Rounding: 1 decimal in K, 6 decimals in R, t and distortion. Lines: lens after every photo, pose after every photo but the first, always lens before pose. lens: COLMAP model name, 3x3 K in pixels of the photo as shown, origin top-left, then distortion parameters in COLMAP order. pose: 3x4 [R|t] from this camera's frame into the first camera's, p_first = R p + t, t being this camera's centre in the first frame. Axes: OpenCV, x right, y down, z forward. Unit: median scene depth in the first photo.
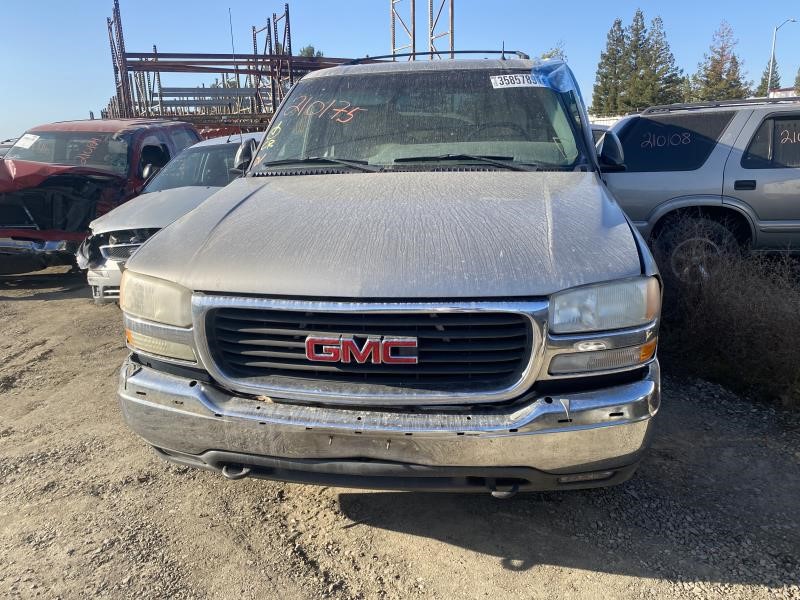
lens RADIAL K [[602.5, 0, 396.2], [0, 602.5, 301.9], [0, 0, 1]] dist [0.033954, -0.034284]
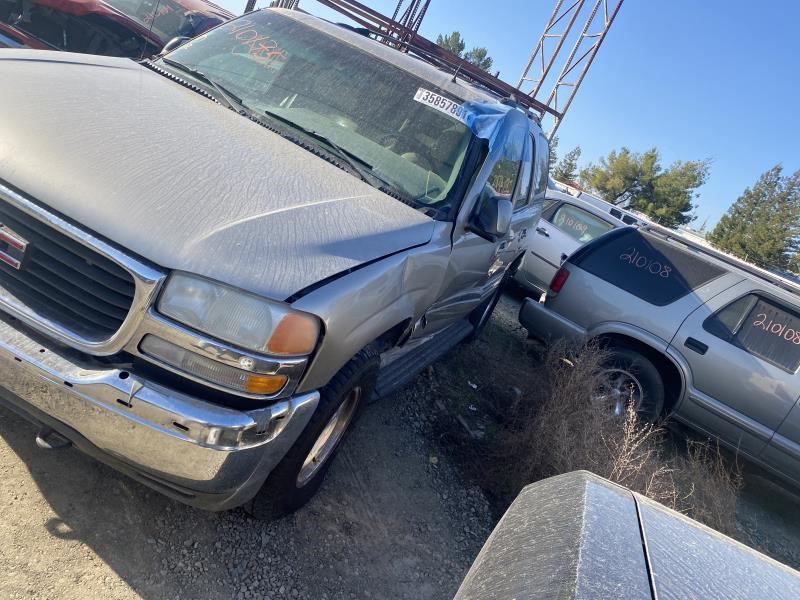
lens RADIAL K [[602.5, 0, 402.3], [0, 602.5, 297.9], [0, 0, 1]] dist [0.033954, -0.034284]
pose [[0.874694, 0.477187, -0.084868, 0.362904], [-0.478232, 0.878189, 0.008887, -0.081431], [0.078771, 0.032813, 0.996353, 0.077534]]
